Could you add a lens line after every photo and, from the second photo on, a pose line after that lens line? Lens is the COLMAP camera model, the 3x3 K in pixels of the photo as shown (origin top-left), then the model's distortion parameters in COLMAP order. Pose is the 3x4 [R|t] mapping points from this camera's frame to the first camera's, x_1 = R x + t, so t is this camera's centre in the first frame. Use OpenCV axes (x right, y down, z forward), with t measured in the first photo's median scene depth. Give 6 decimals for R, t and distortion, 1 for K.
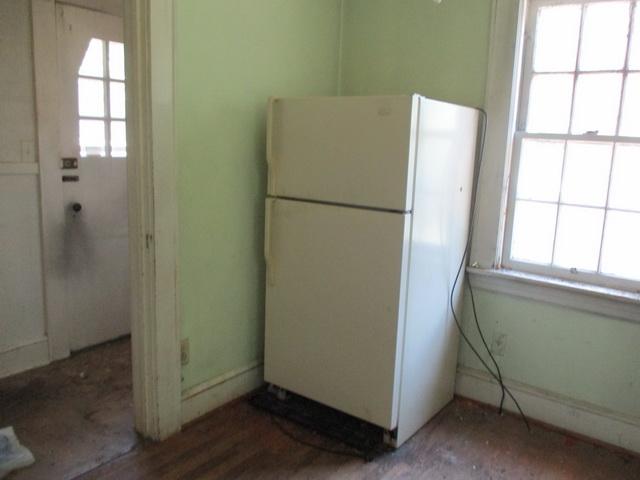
lens RADIAL K [[517.0, 0, 320.0], [0, 517.0, 240.0], [0, 0, 1]] dist [-0.015752, -0.010563]
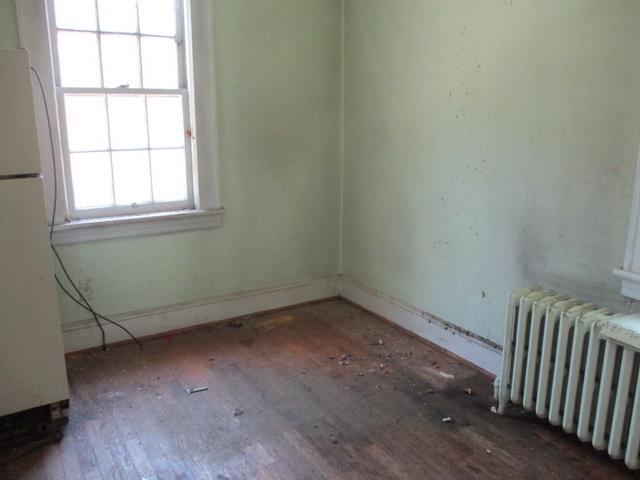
lens RADIAL K [[517.0, 0, 320.0], [0, 517.0, 240.0], [0, 0, 1]] dist [-0.015752, -0.010563]
pose [[0.407864, -0.276964, 0.870022, -0.372921], [0.193224, 0.957483, 0.214223, -0.034151], [-0.892363, 0.080735, 0.444039, 0.094292]]
